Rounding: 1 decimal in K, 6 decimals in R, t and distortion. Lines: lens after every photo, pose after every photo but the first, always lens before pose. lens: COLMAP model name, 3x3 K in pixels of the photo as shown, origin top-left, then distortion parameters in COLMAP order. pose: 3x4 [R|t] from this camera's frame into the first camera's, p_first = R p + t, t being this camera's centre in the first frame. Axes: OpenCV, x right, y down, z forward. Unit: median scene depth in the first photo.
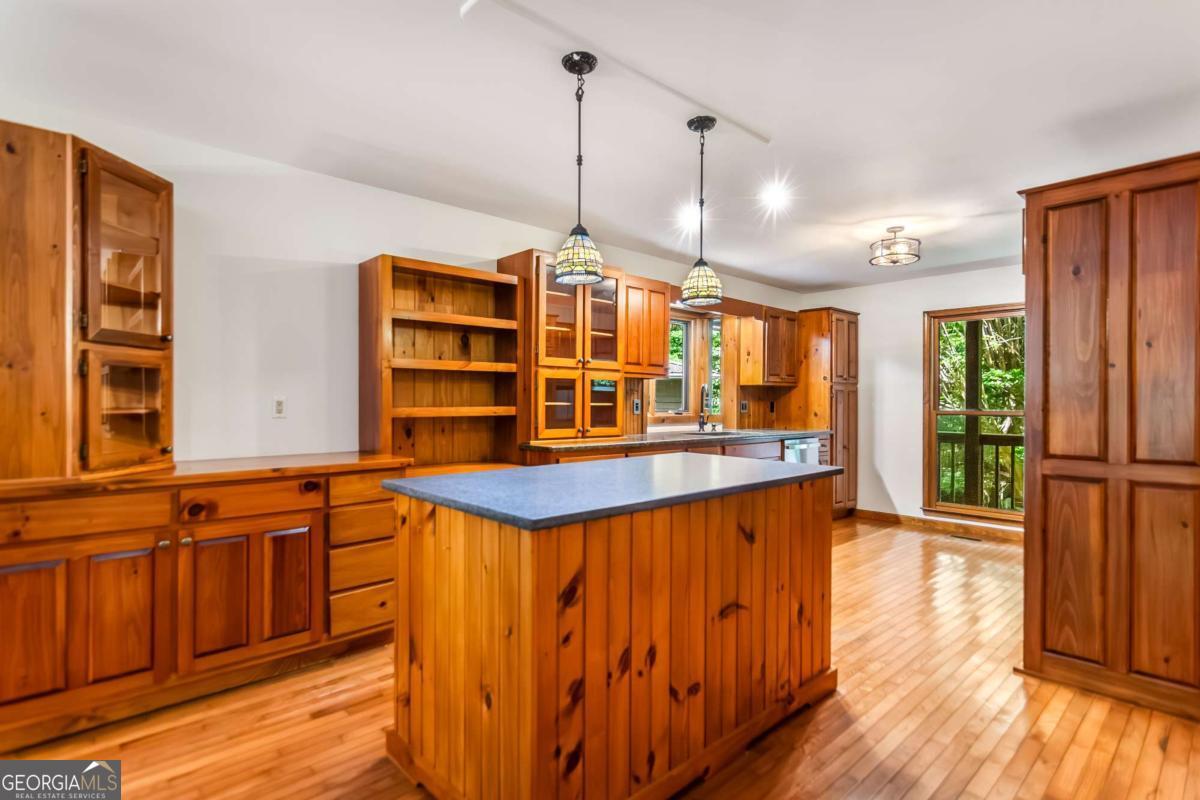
lens RADIAL K [[594.0, 0, 594.0], [0, 594.0, 405.3], [0, 0, 1]] dist [0.000406, 0.000141]
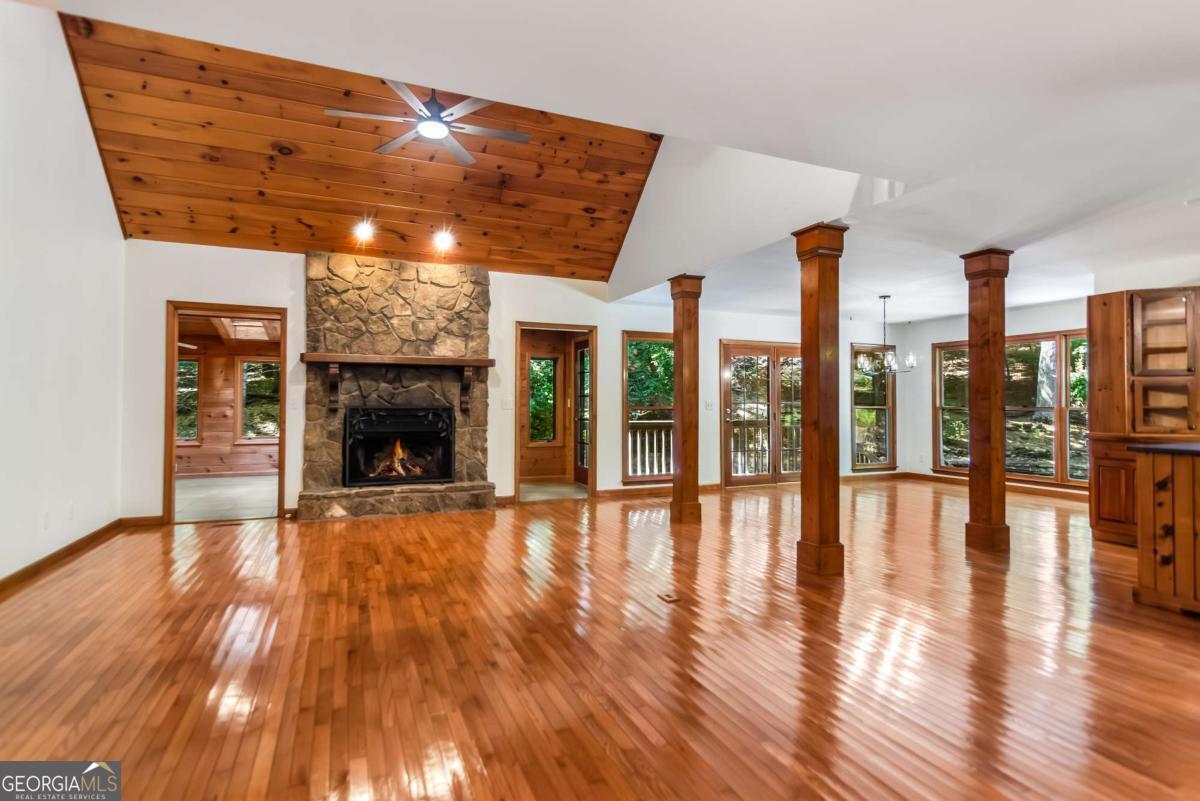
lens RADIAL K [[588.9, 0, 597.4], [0, 588.9, 398.2], [0, 0, 1]] dist [-0.001709, -0.000017]
pose [[-0.330783, -0.009071, -0.943663, 1.160352], [-0.009082, 0.999938, -0.006429, 0.007265], [0.943663, 0.006443, -0.330845, -0.124717]]
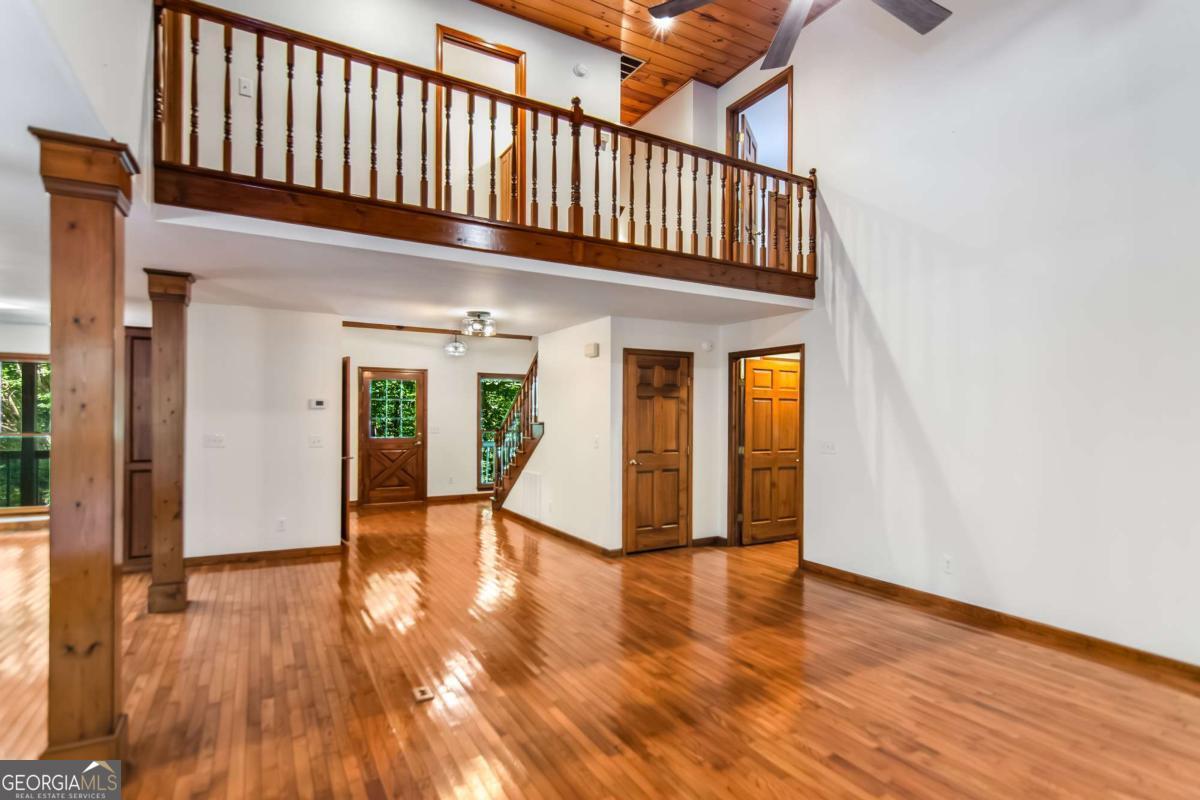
lens RADIAL K [[600.8, 0, 599.6], [0, 600.8, 408.5], [0, 0, 1]] dist [-0.001379, 0.000044]
pose [[0.217653, 0.005435, 0.976011, -0.560715], [-0.003527, 0.999982, -0.004782, -0.062641], [-0.976020, -0.002402, 0.217668, -0.751719]]
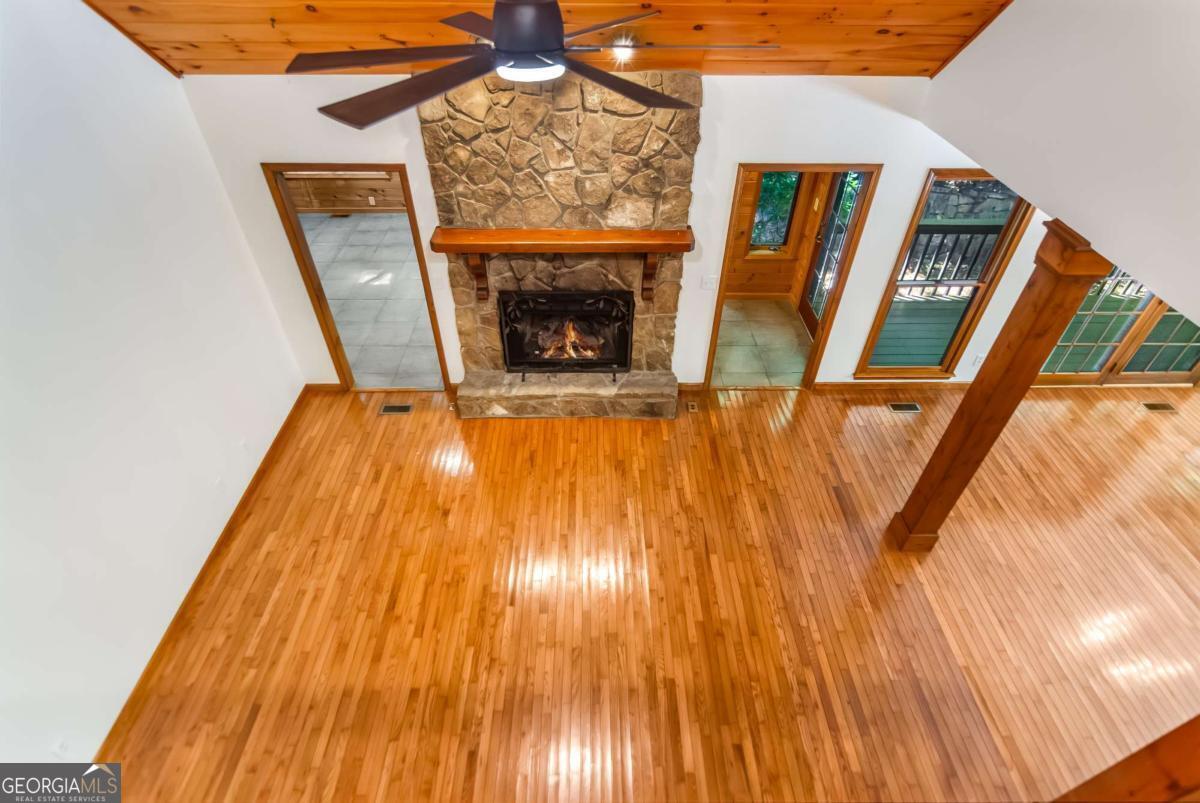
lens RADIAL K [[588.3, 0, 598.7], [0, 588.3, 404.3], [0, 0, 1]] dist [-0.000915, 0.000088]
pose [[-0.665329, 0.490159, -0.563099, 0.521205], [-0.008919, 0.748996, 0.662514, -0.662666], [0.746497, 0.445812, -0.493957, -0.428772]]
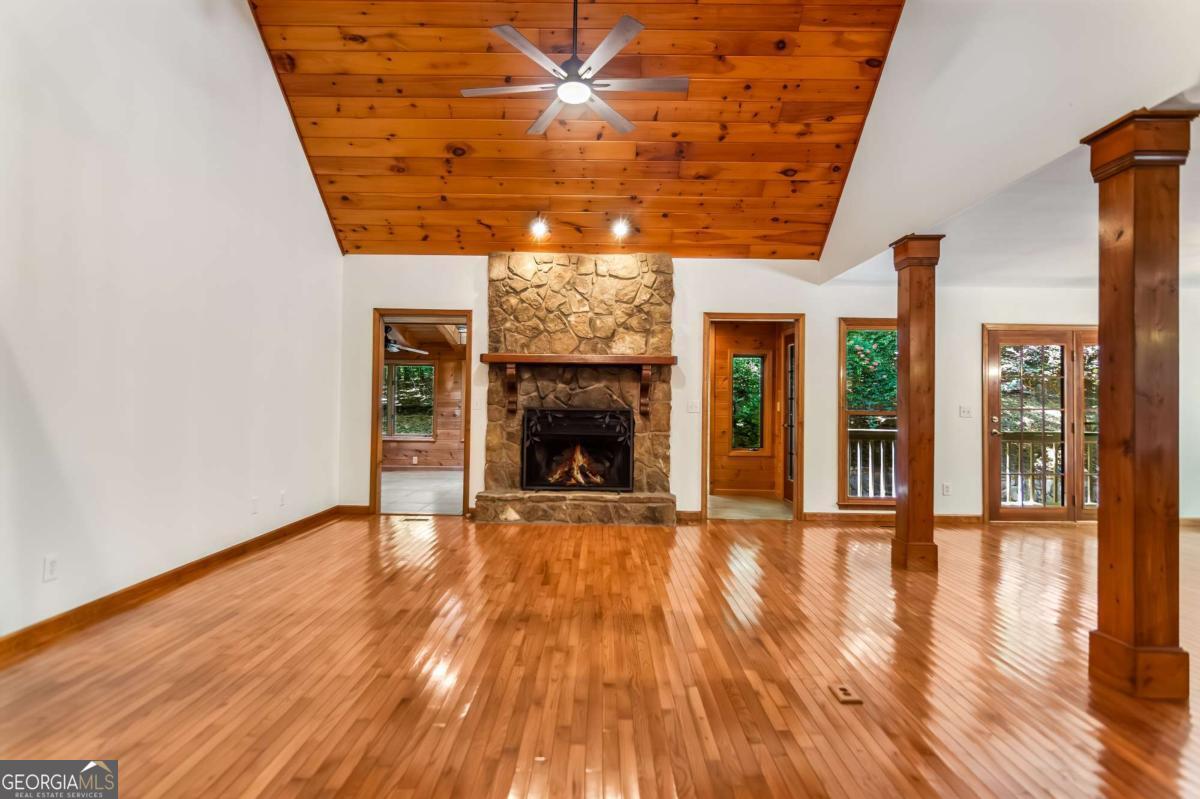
lens RADIAL K [[588.9, 0, 597.4], [0, 588.9, 397.2], [0, 0, 1]] dist [-0.001709, -0.000017]
pose [[-0.678089, -0.017260, -0.734778, 0.878890], [-0.017084, 0.999824, -0.007721, 0.006713], [0.734782, 0.007317, -0.678264, -0.092713]]
